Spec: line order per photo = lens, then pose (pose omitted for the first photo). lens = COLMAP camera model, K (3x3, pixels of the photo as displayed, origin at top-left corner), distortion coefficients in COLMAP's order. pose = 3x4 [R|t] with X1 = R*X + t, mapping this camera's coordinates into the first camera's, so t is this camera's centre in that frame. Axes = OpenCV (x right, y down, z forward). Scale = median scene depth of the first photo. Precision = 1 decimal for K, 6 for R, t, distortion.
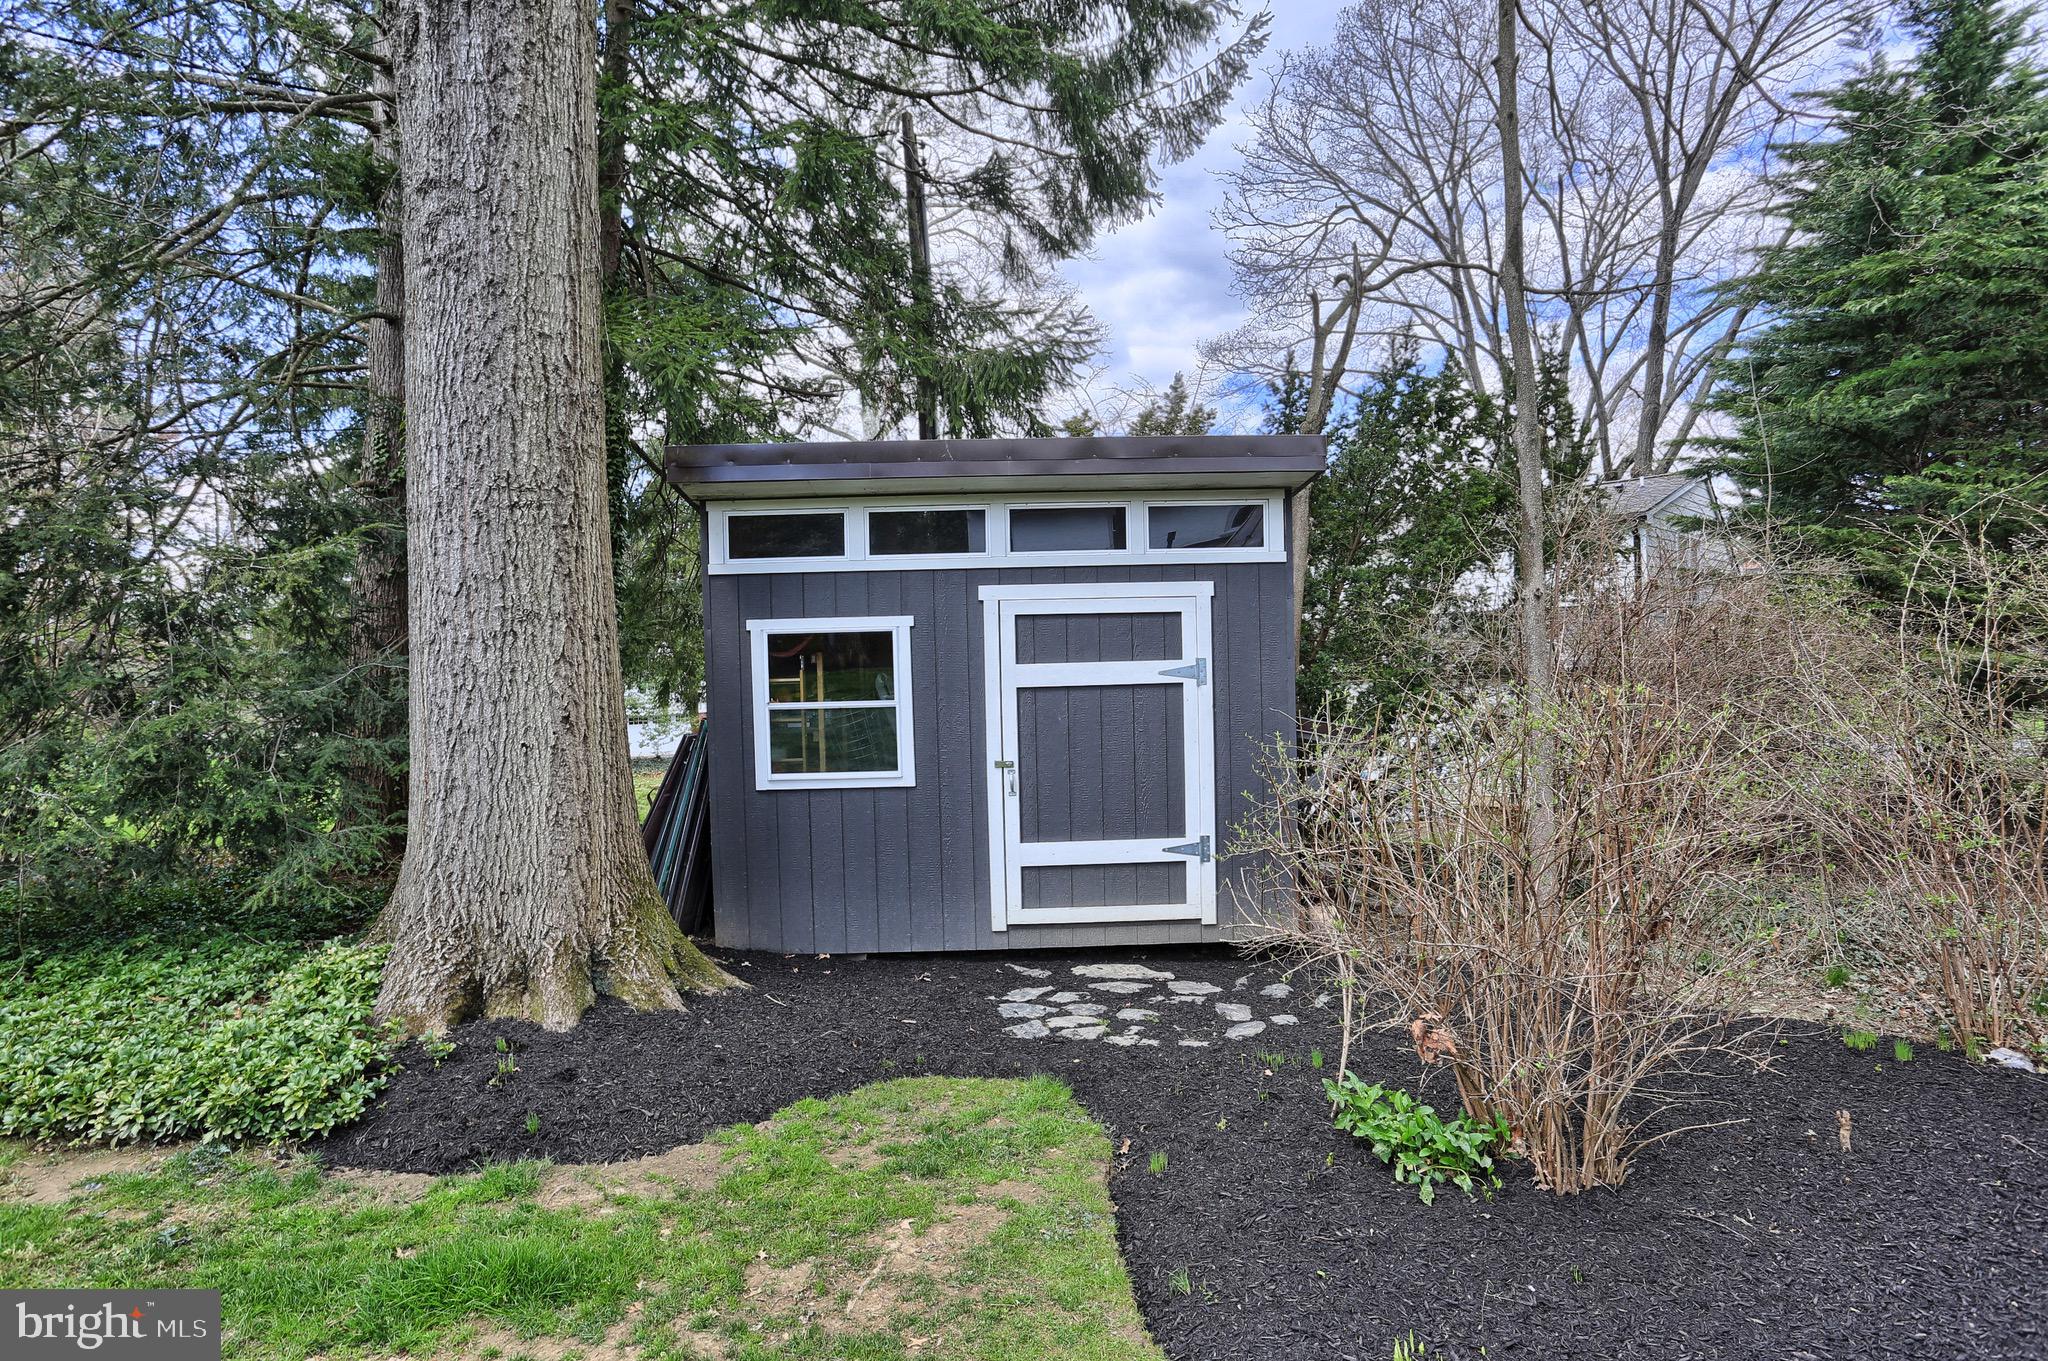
lens RADIAL K [[1021.5, 0, 1013.3], [0, 1021.5, 673.4], [0, 0, 1]] dist [-0.061044, 0.026182]
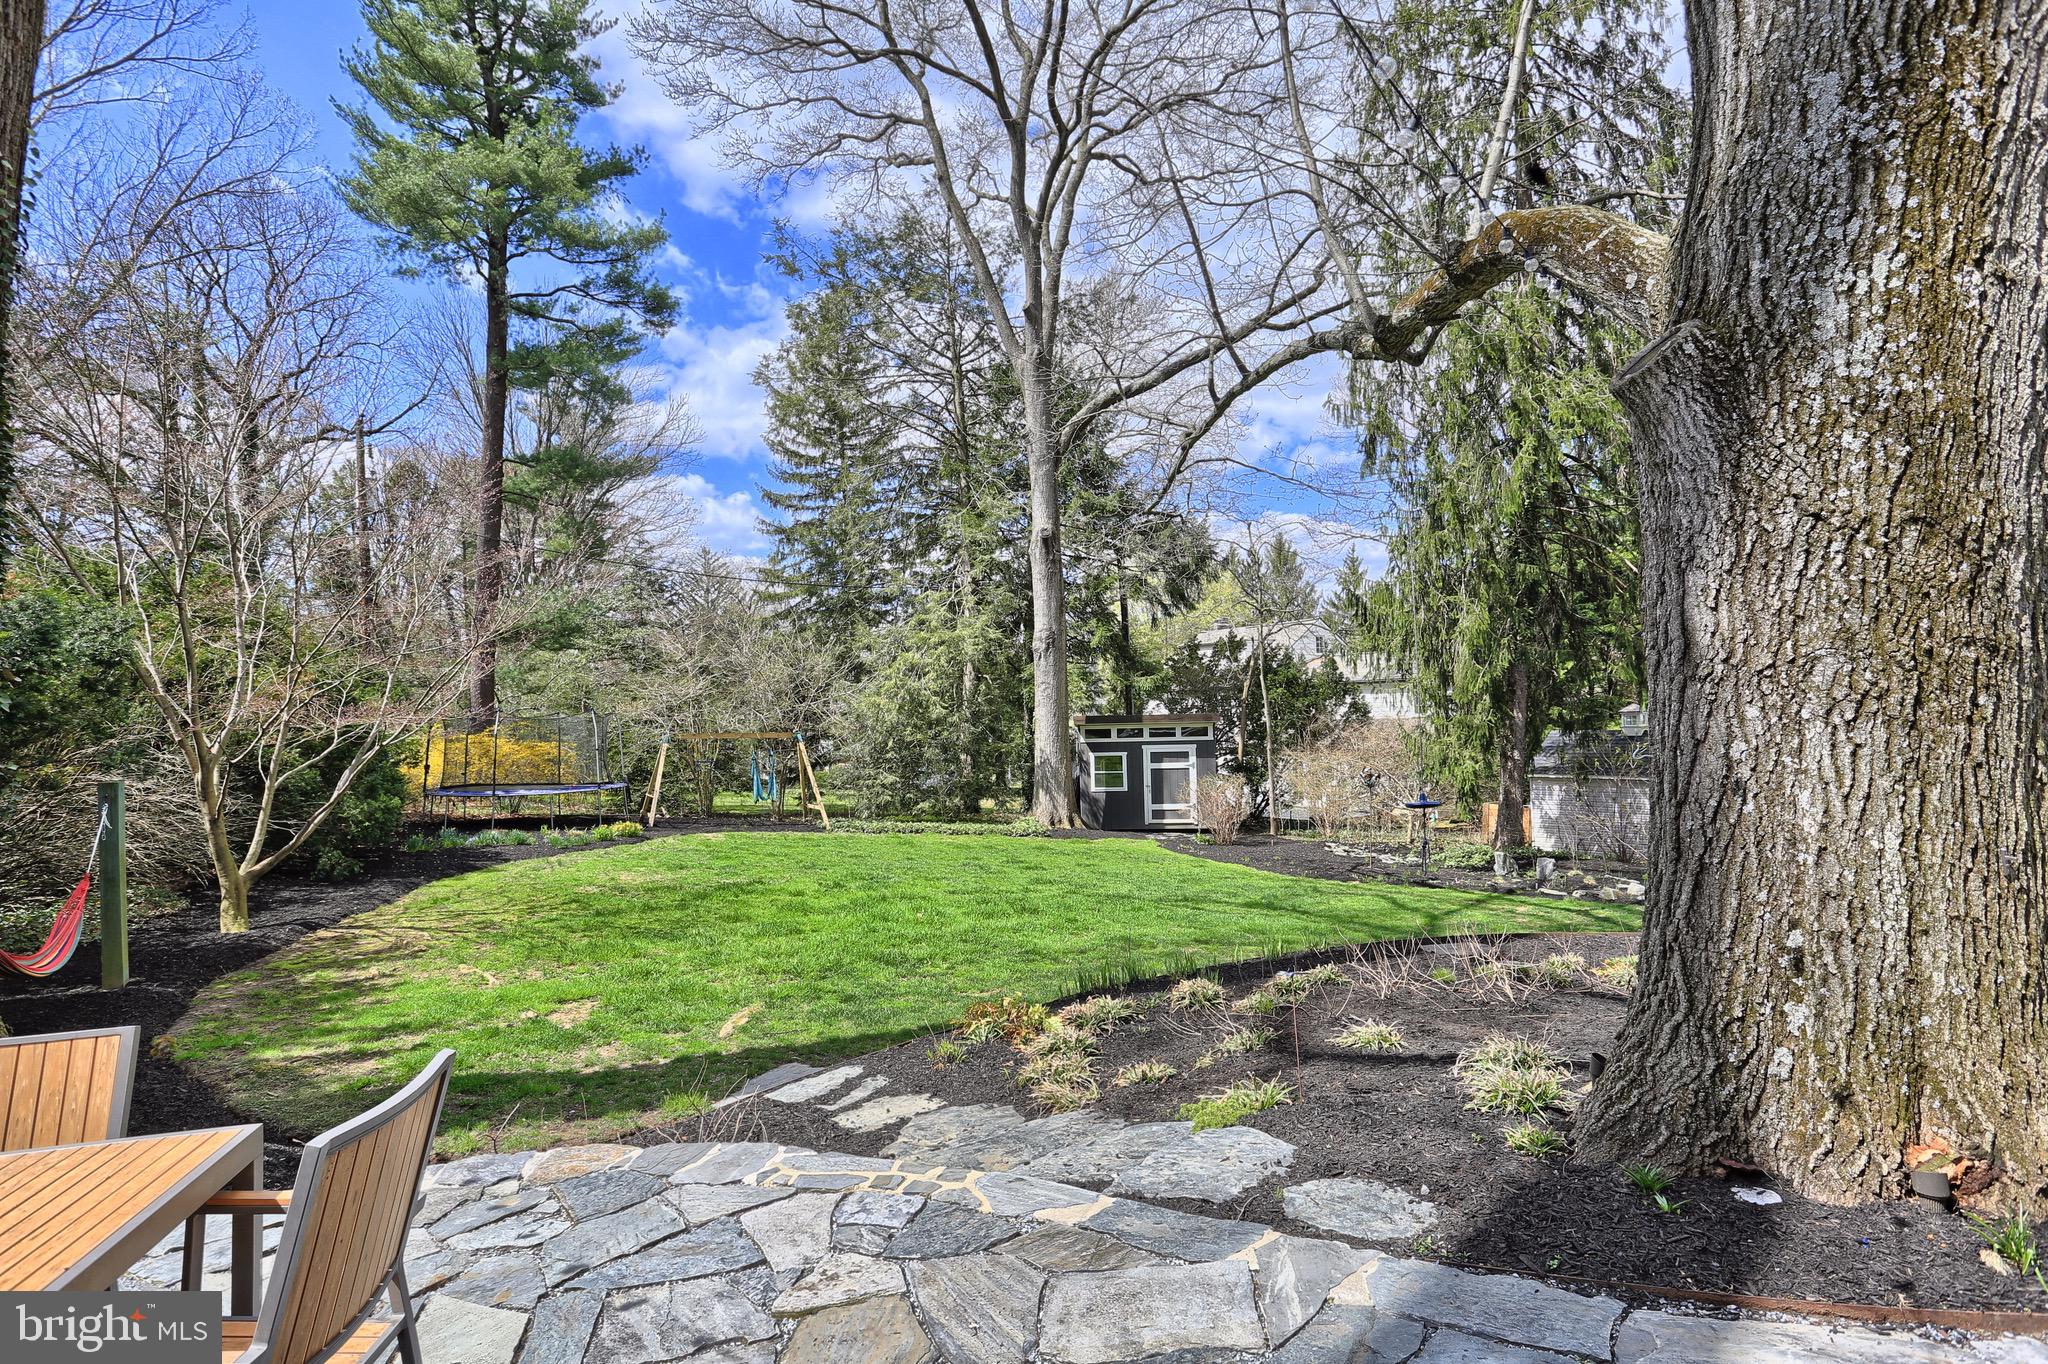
lens RADIAL K [[1021.5, 0, 1018.9], [0, 1021.5, 689.2], [0, 0, 1]] dist [-0.061044, 0.026182]
pose [[0.983567, -0.003019, -0.180520, 0.237957], [-0.001812, 0.999645, -0.026587, -0.208773], [0.180536, 0.026478, 0.983212, -3.407236]]
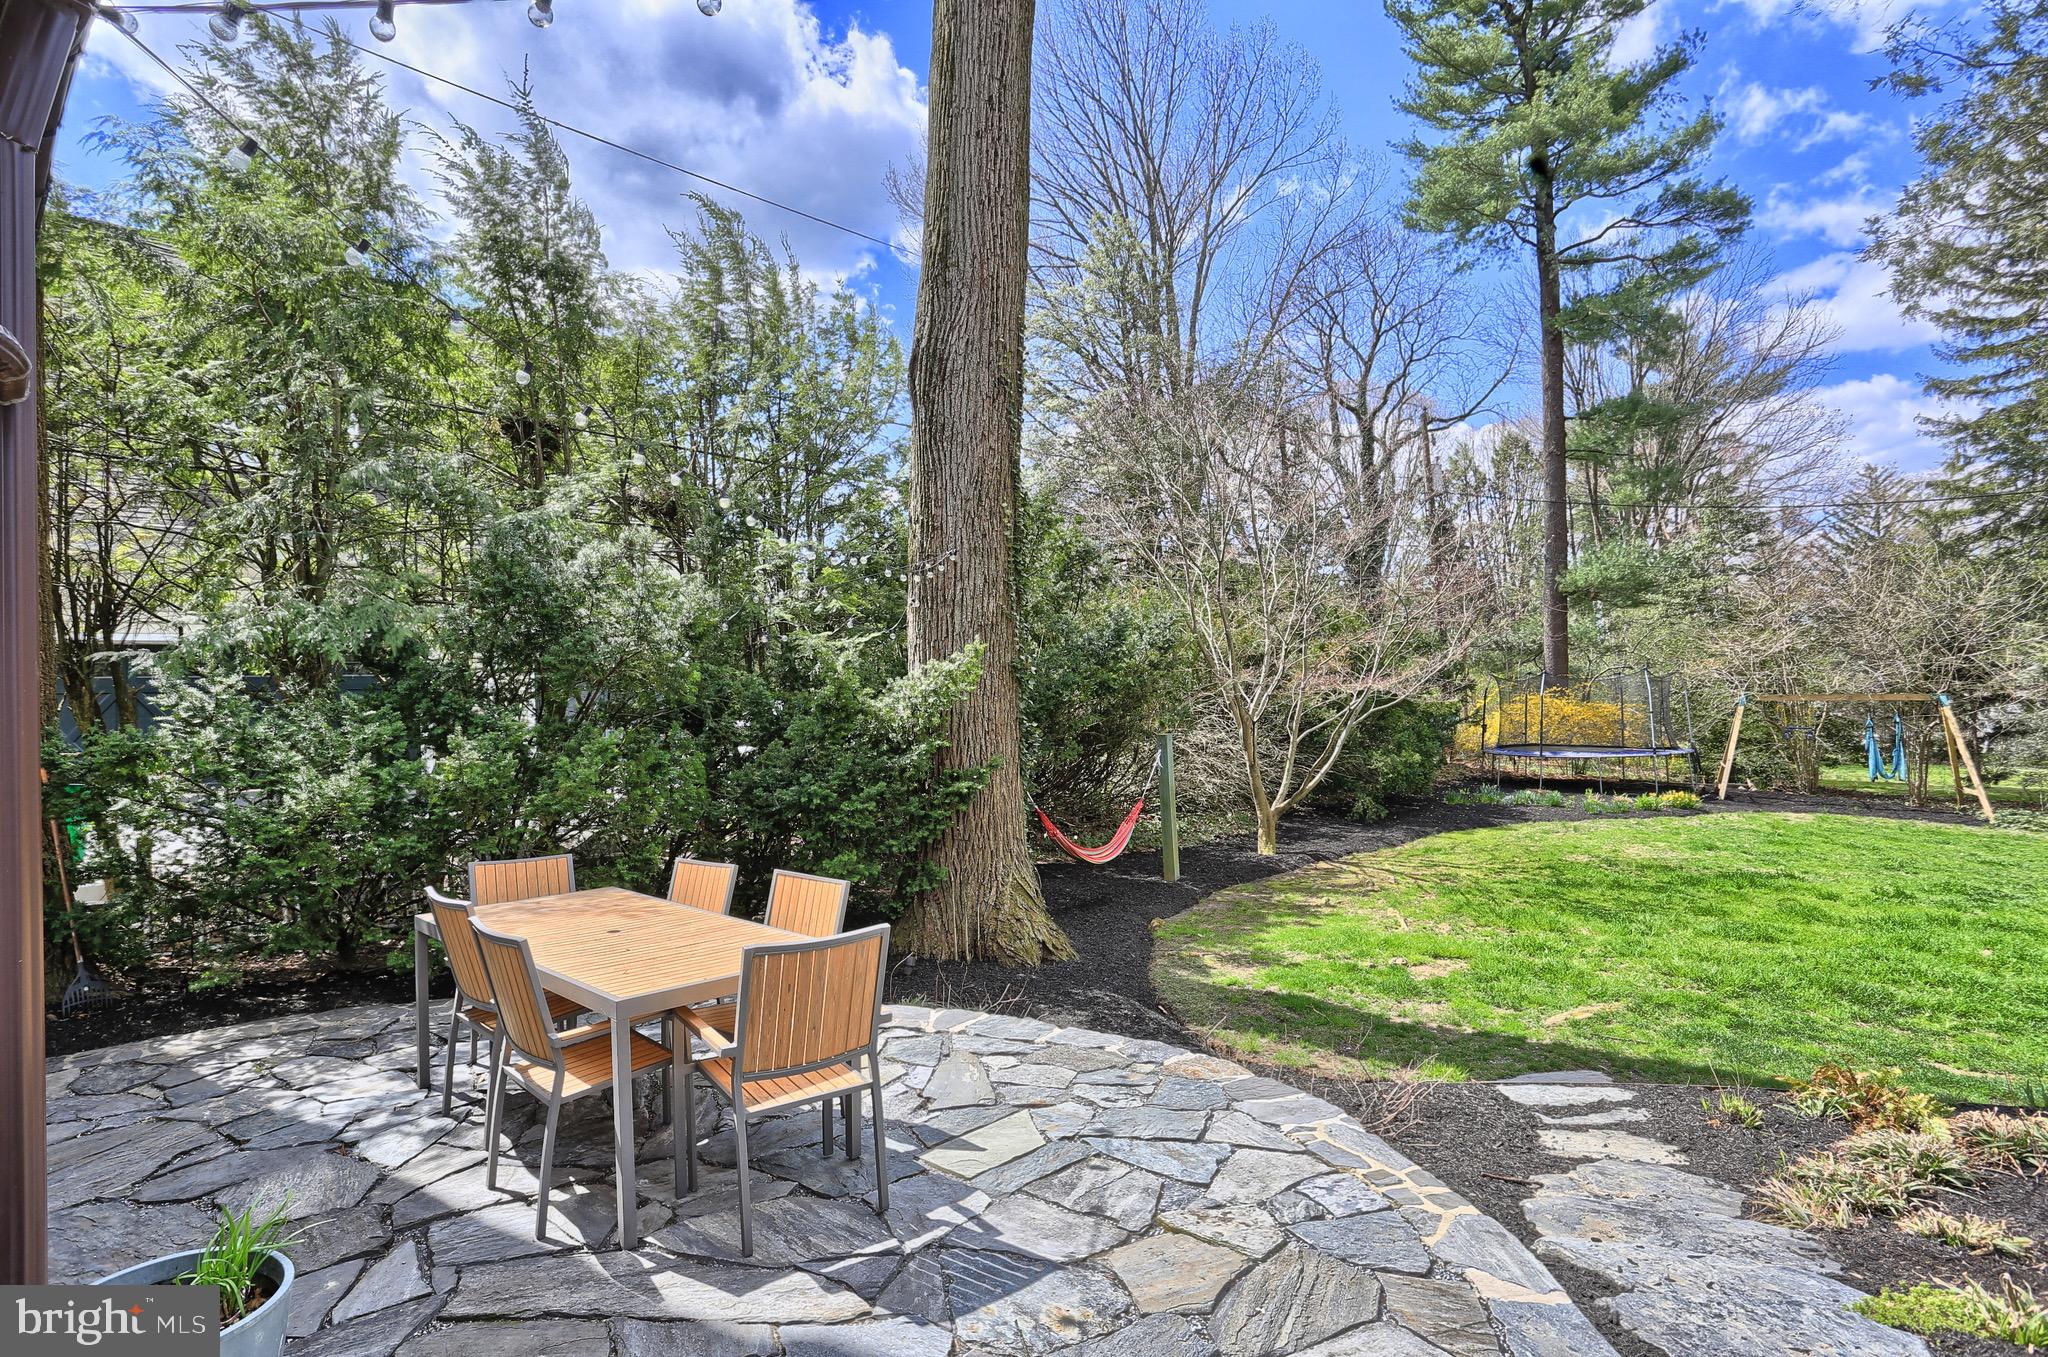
lens RADIAL K [[1021.5, 0, 1032.9], [0, 1021.5, 677.1], [0, 0, 1]] dist [-0.061044, 0.026182]
pose [[0.358088, -0.009476, -0.933640, 0.483181], [0.013774, 0.999893, -0.004866, -0.215439], [0.933586, -0.011118, 0.358180, -3.229945]]
